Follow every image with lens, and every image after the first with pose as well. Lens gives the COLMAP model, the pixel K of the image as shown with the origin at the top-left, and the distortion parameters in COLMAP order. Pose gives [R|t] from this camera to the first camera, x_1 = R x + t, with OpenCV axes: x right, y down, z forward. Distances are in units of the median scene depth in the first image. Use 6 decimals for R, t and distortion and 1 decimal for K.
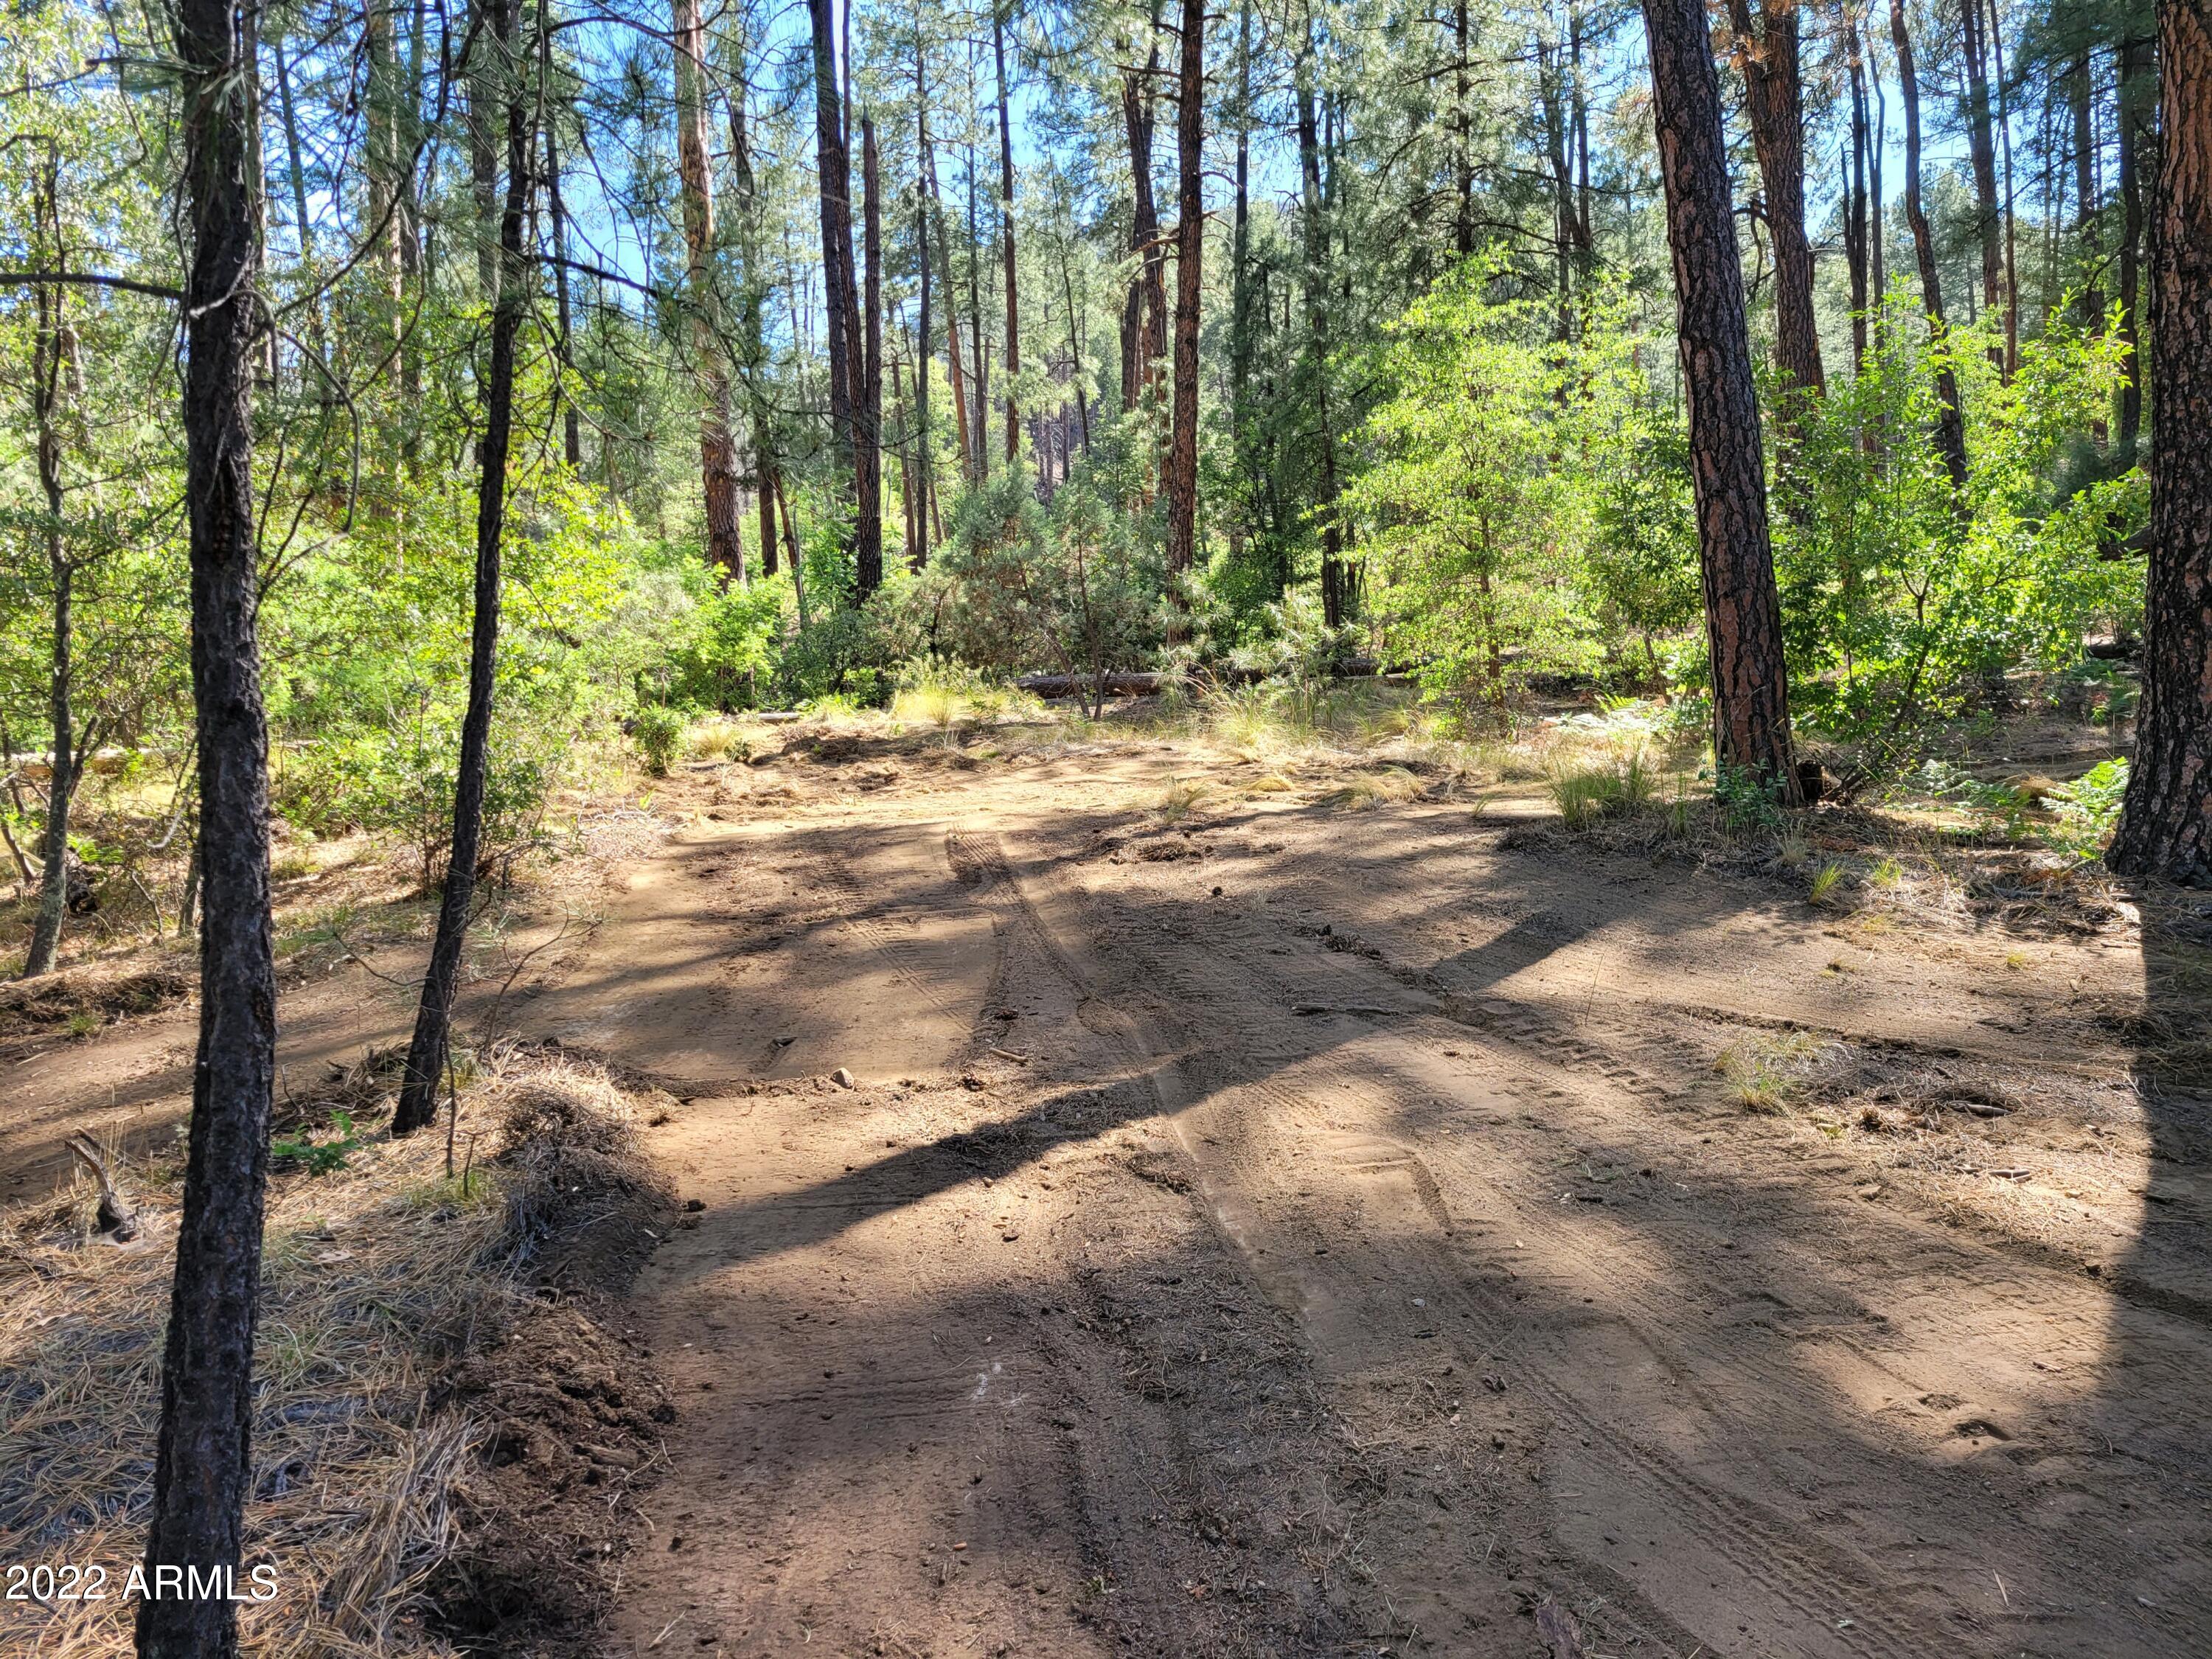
lens RADIAL K [[1655.3, 0, 1103.0], [0, 1655.3, 812.7], [0, 0, 1]] dist [0.040559, -0.008461]
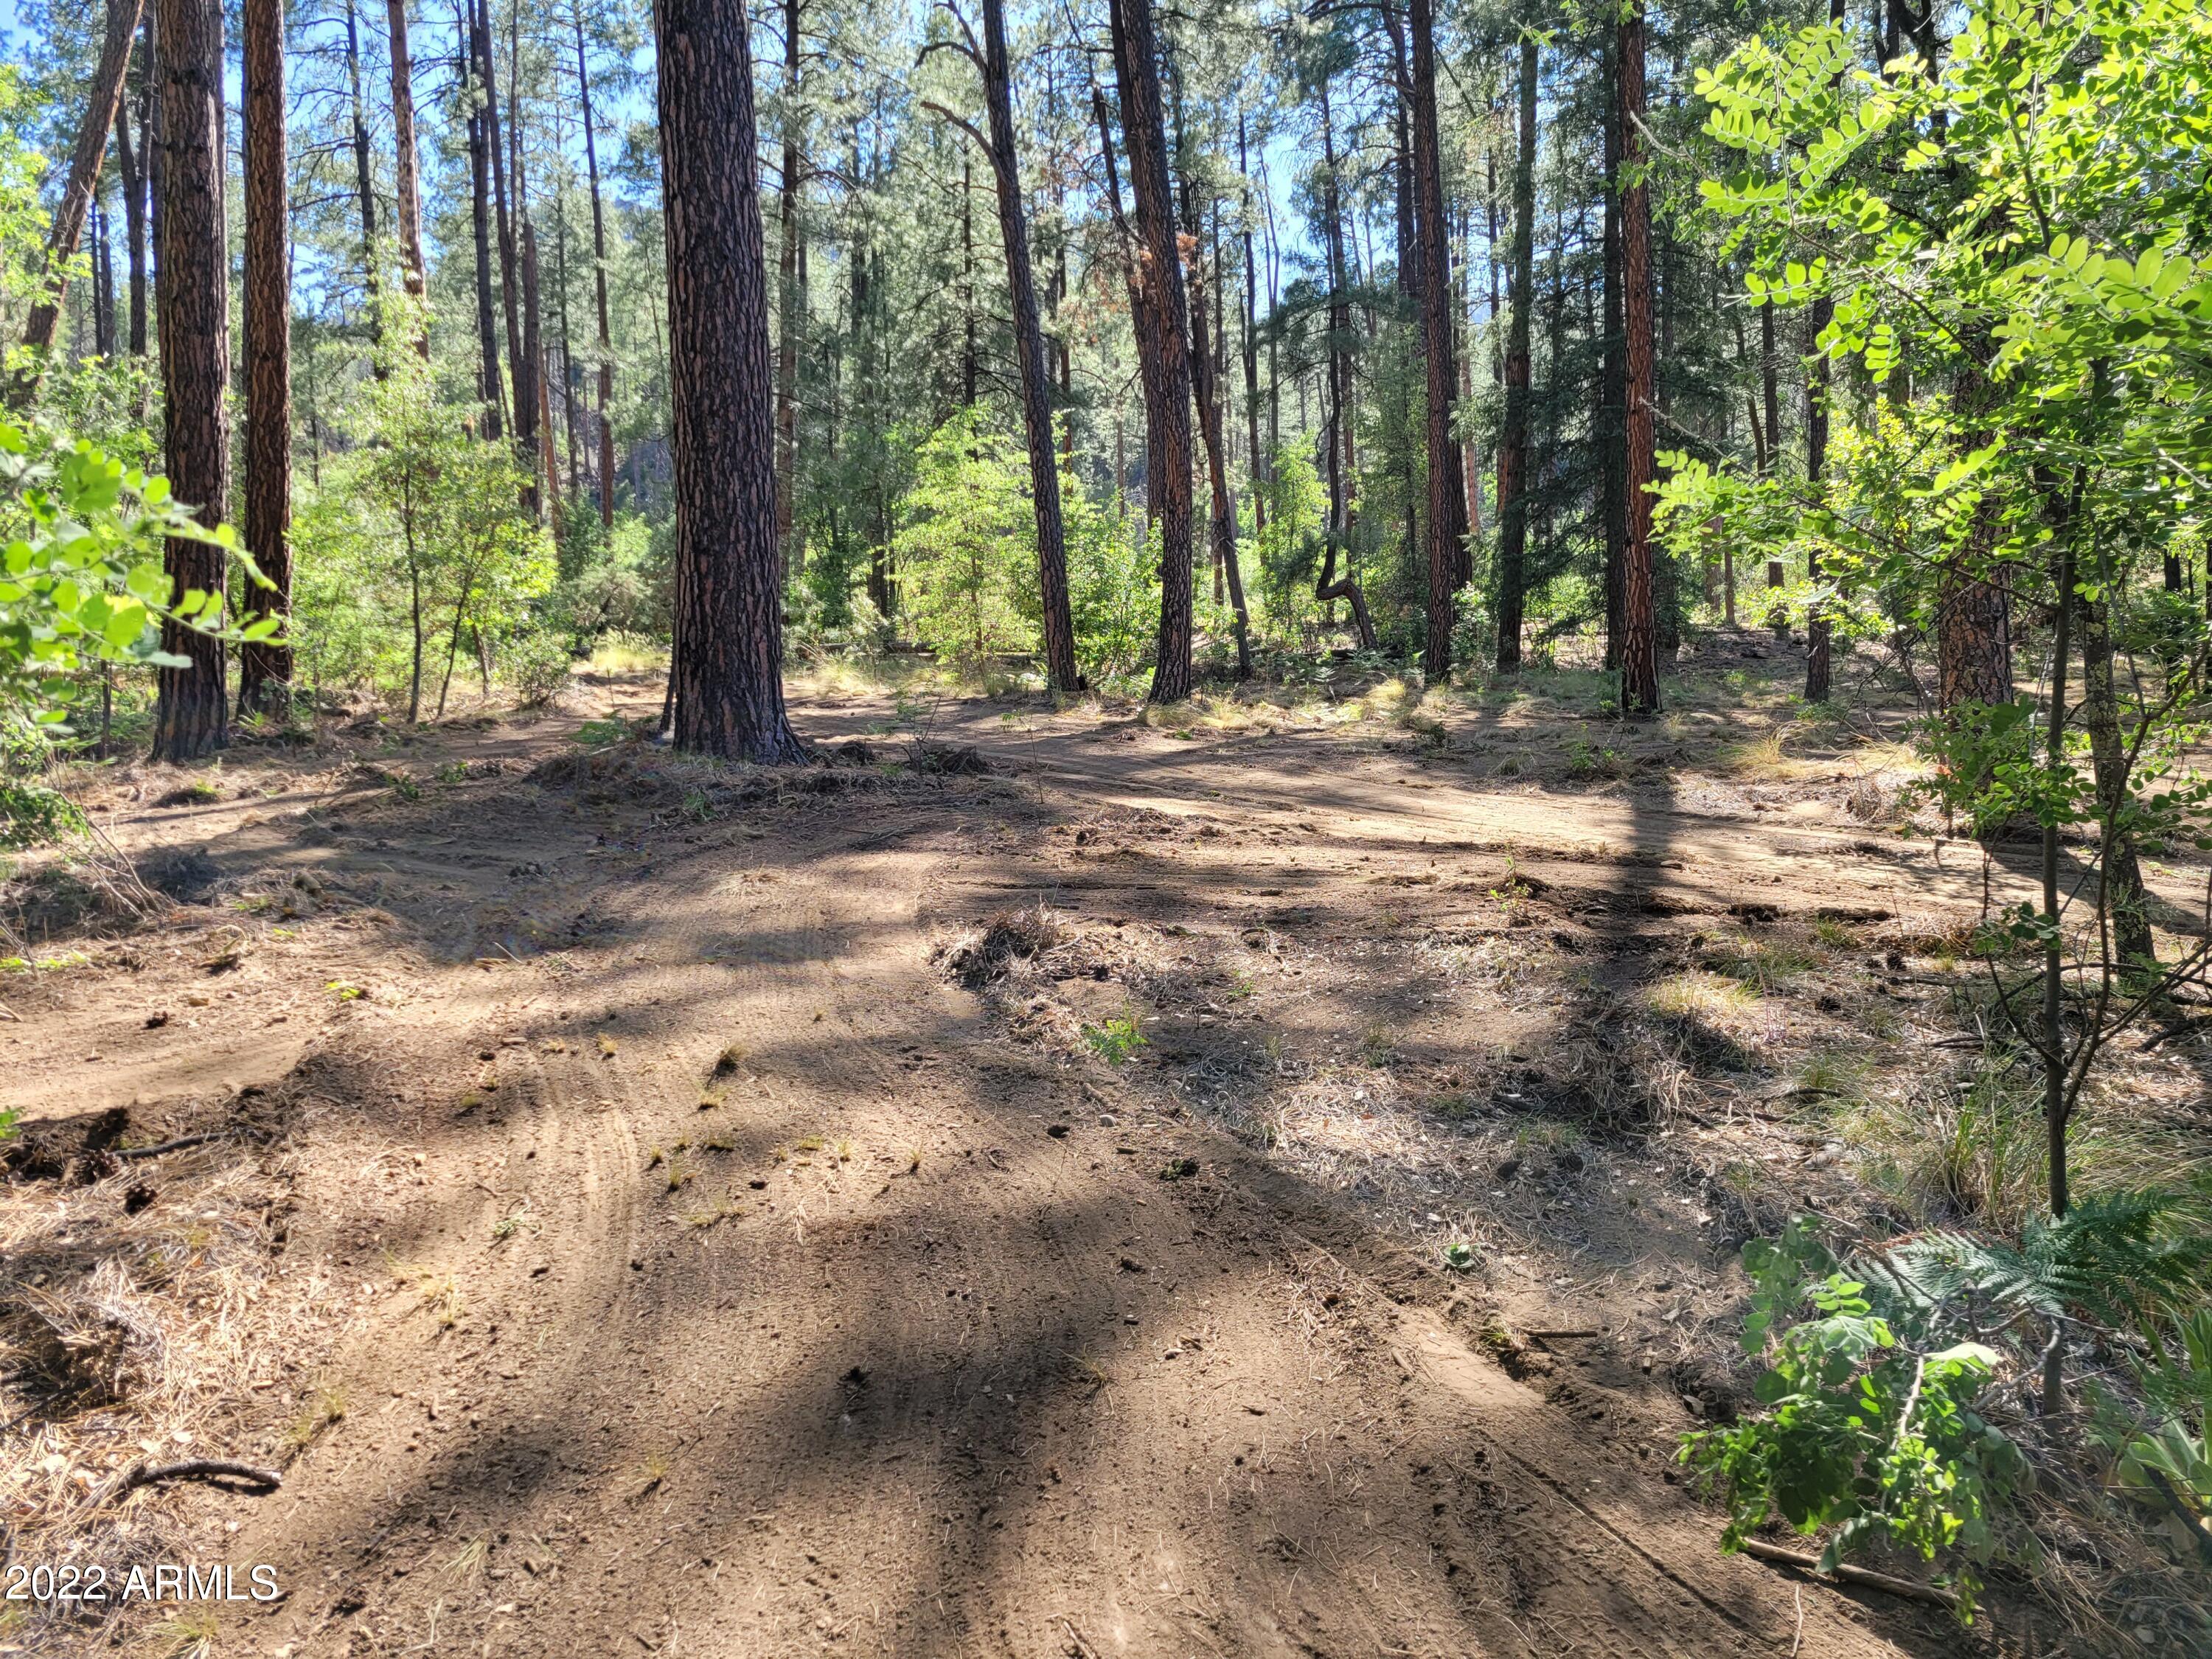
lens RADIAL K [[1655.3, 0, 1103.0], [0, 1655.3, 812.7], [0, 0, 1]] dist [0.040559, -0.008461]
pose [[0.959783, 0.005444, 0.280691, -0.124455], [-0.005707, 0.999984, 0.000120, 0.086048], [-0.280685, -0.001717, 0.959798, -0.694066]]
